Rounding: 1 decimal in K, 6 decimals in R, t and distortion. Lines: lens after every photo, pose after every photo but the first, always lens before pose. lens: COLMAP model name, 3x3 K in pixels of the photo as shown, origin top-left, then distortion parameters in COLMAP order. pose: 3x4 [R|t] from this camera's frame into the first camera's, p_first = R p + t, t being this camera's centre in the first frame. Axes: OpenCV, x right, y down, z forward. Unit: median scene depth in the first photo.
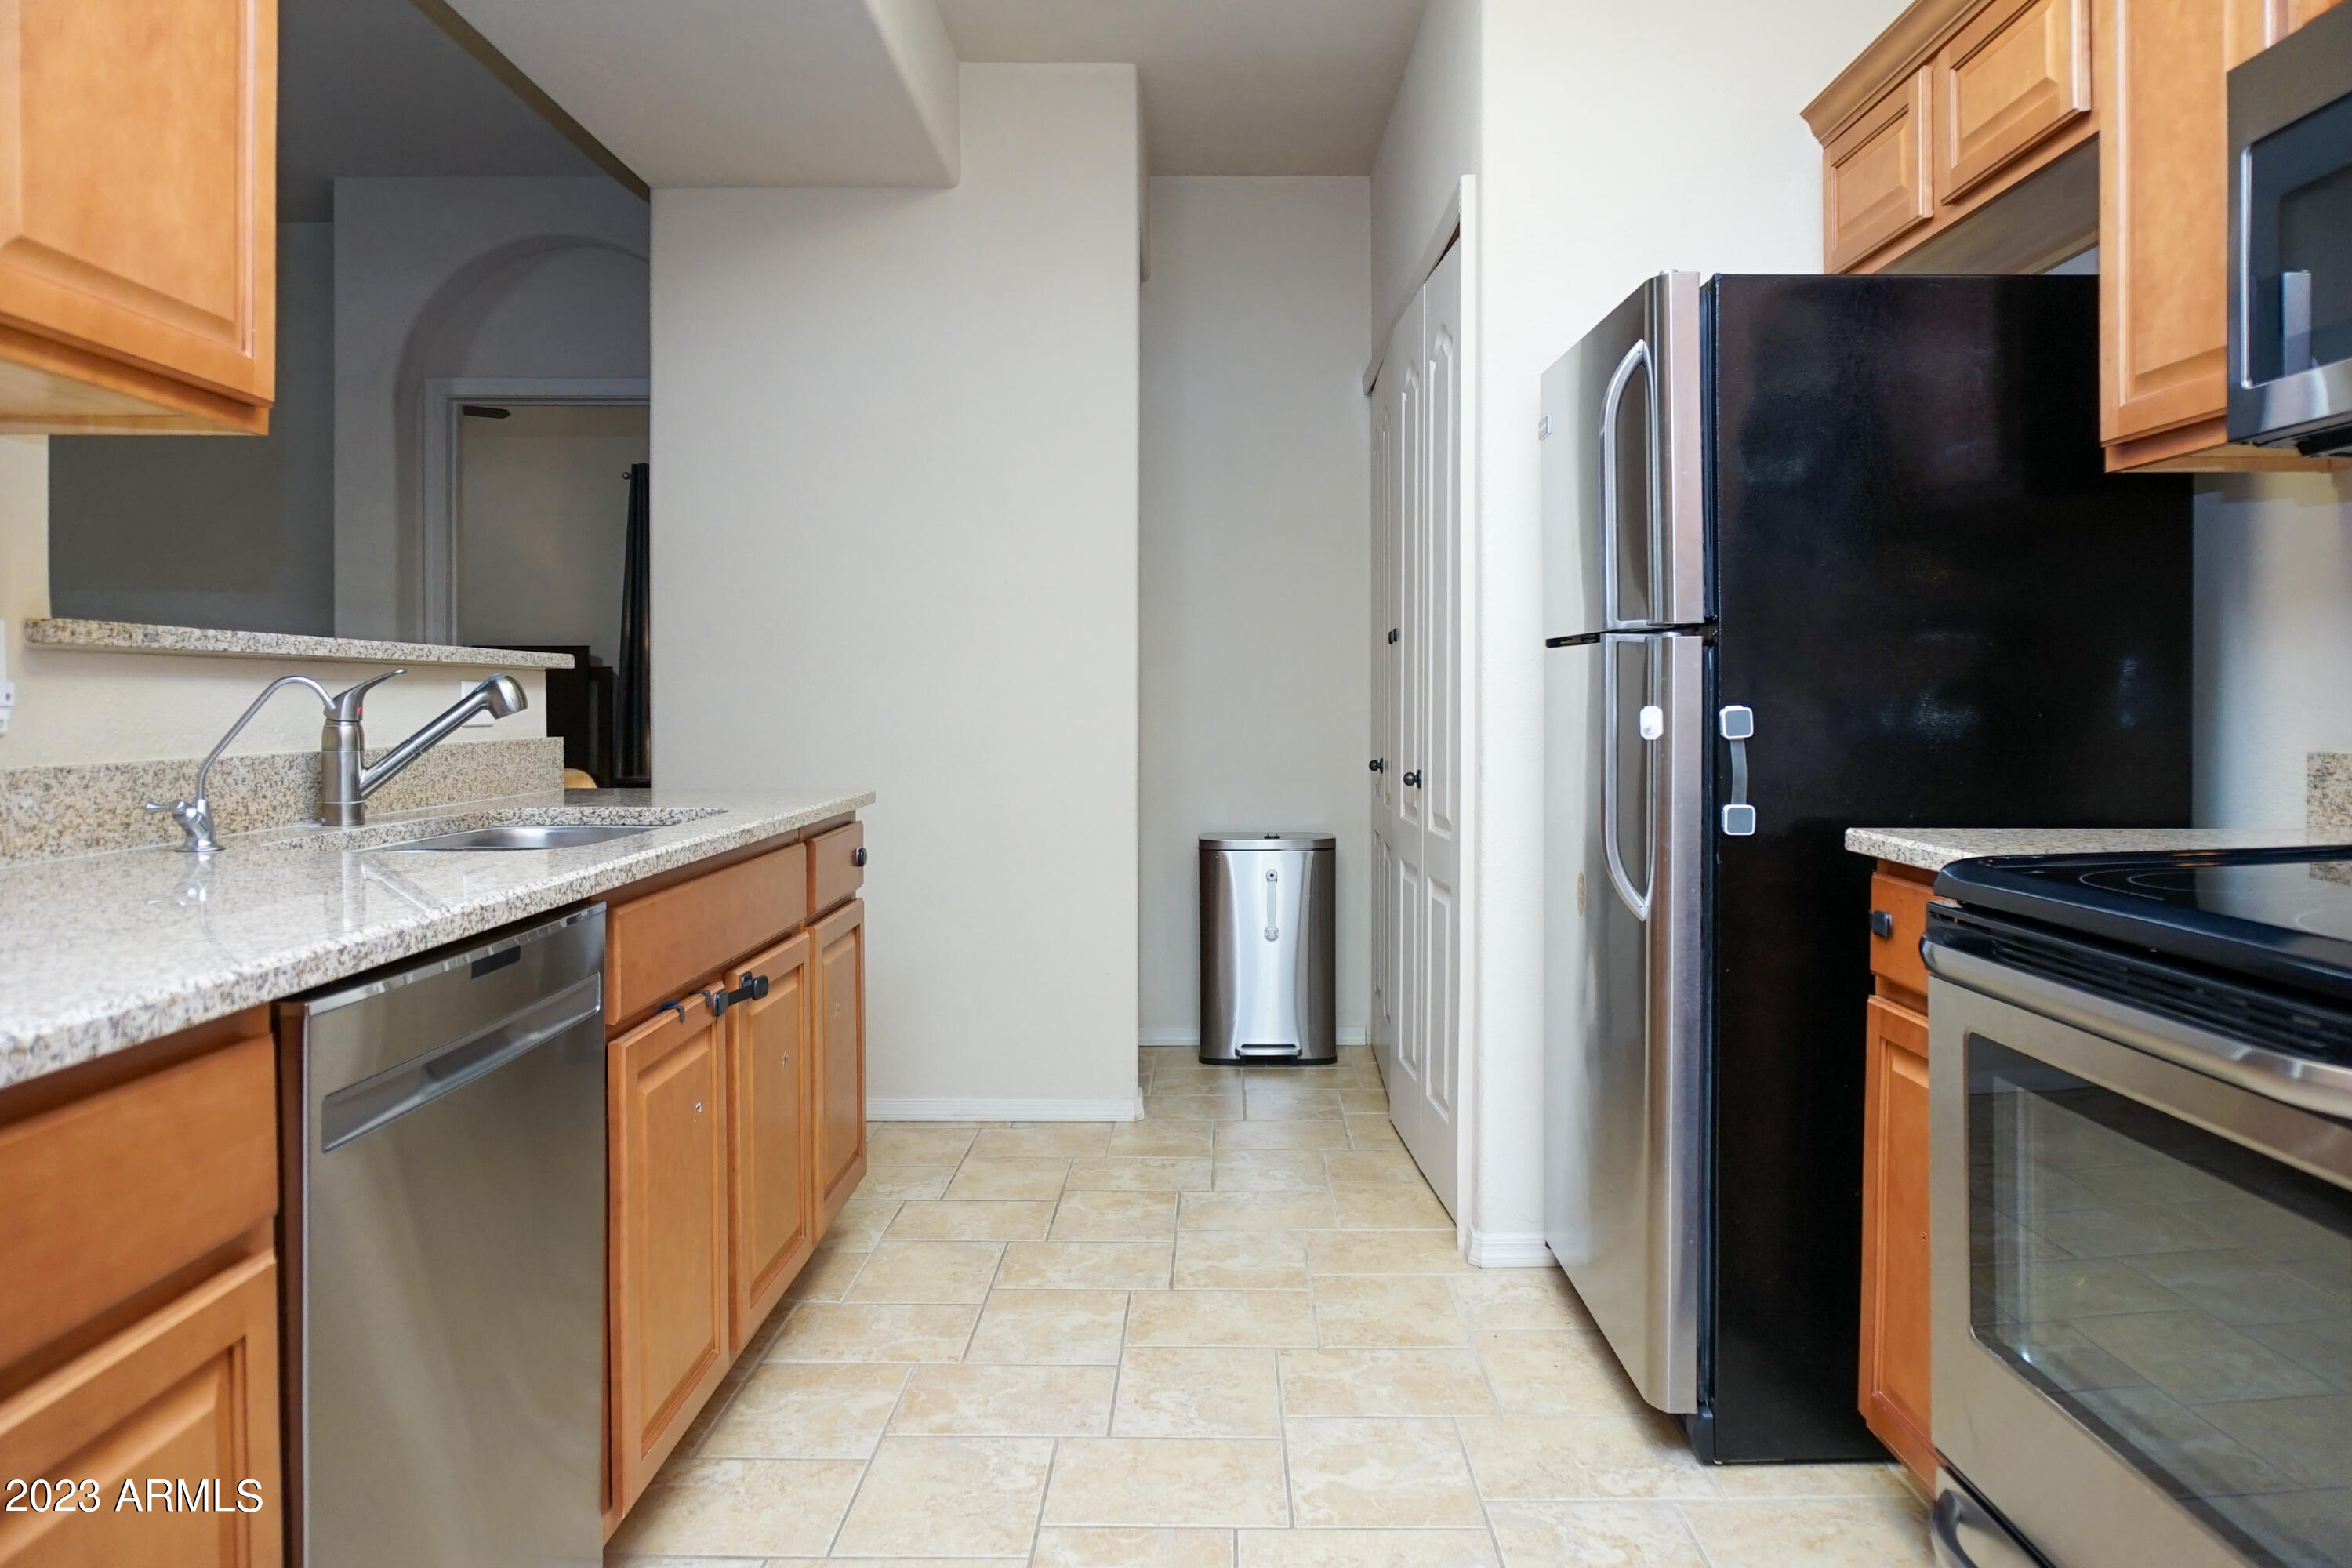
lens RADIAL K [[1607.3, 0, 1176.0], [0, 1607.3, 784.0], [0, 0, 1]] dist [-0.045287, 0.004038]
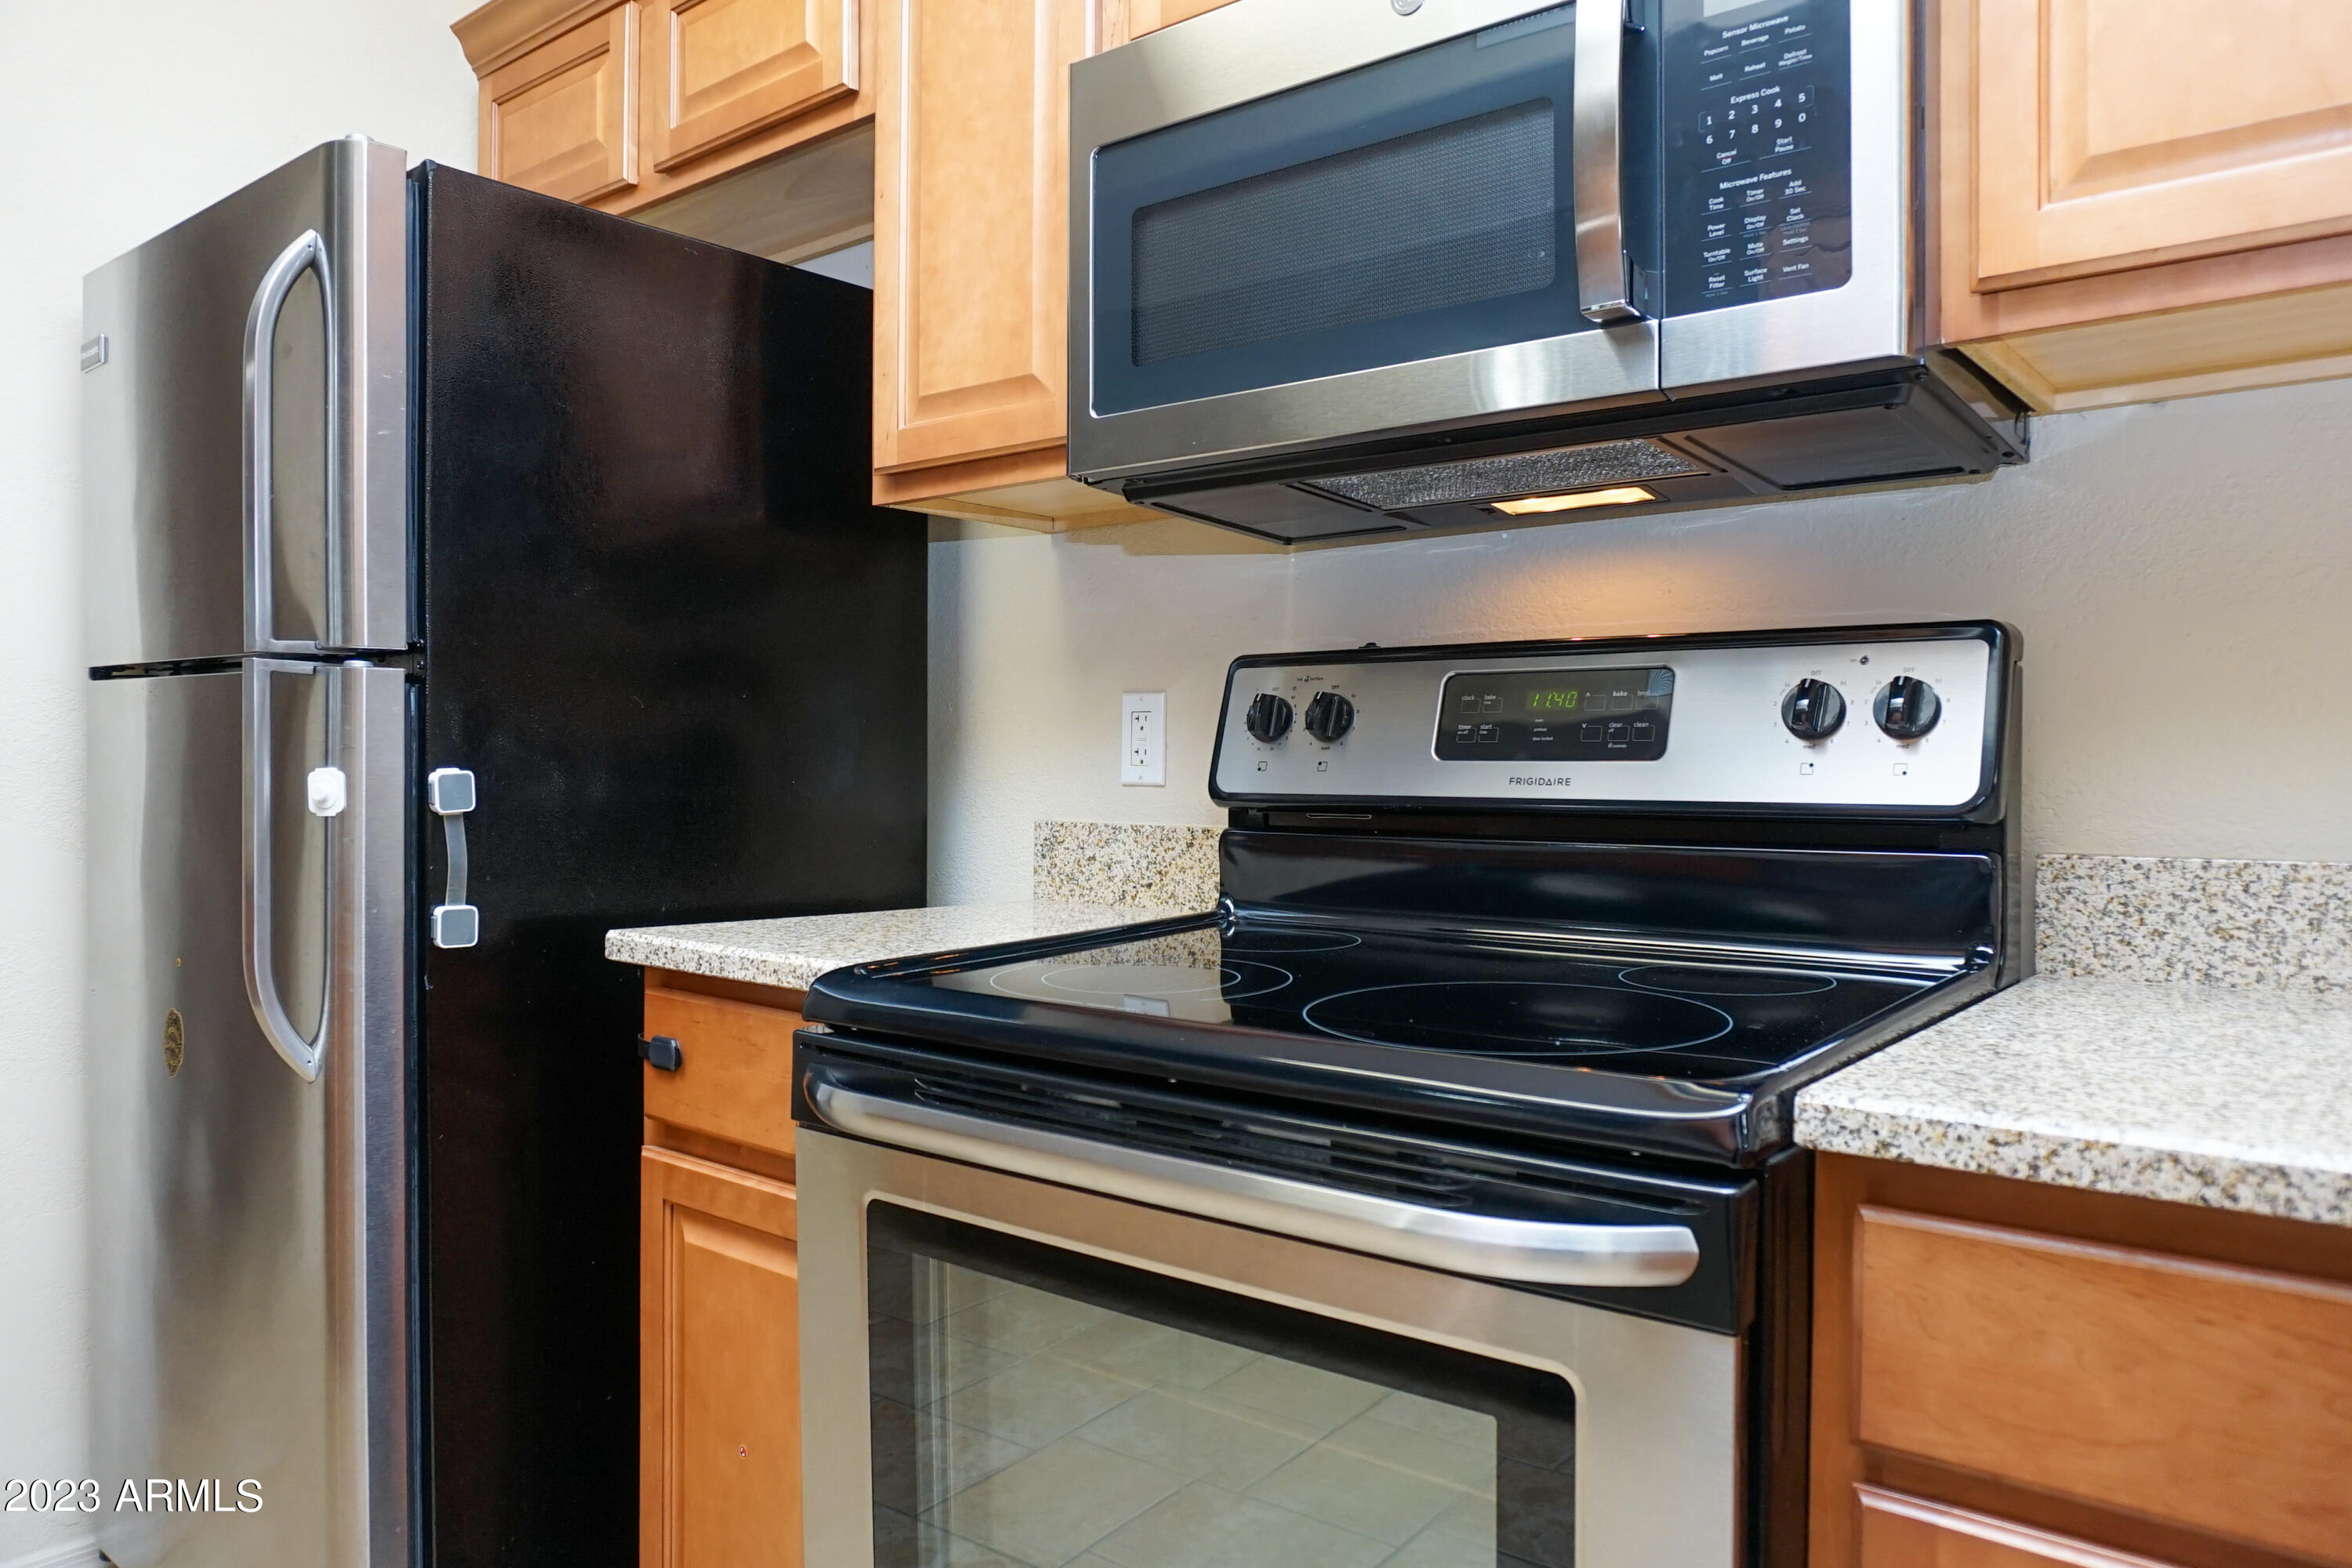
lens RADIAL K [[1654.1, 0, 1170.7], [0, 1654.1, 802.6], [0, 0, 1]] dist [-0.059278, 0.042253]
pose [[0.635466, -0.005332, 0.772111, -0.012062], [0.028386, 0.999461, -0.016460, -0.012208], [-0.771607, 0.032377, 0.635275, 0.287930]]
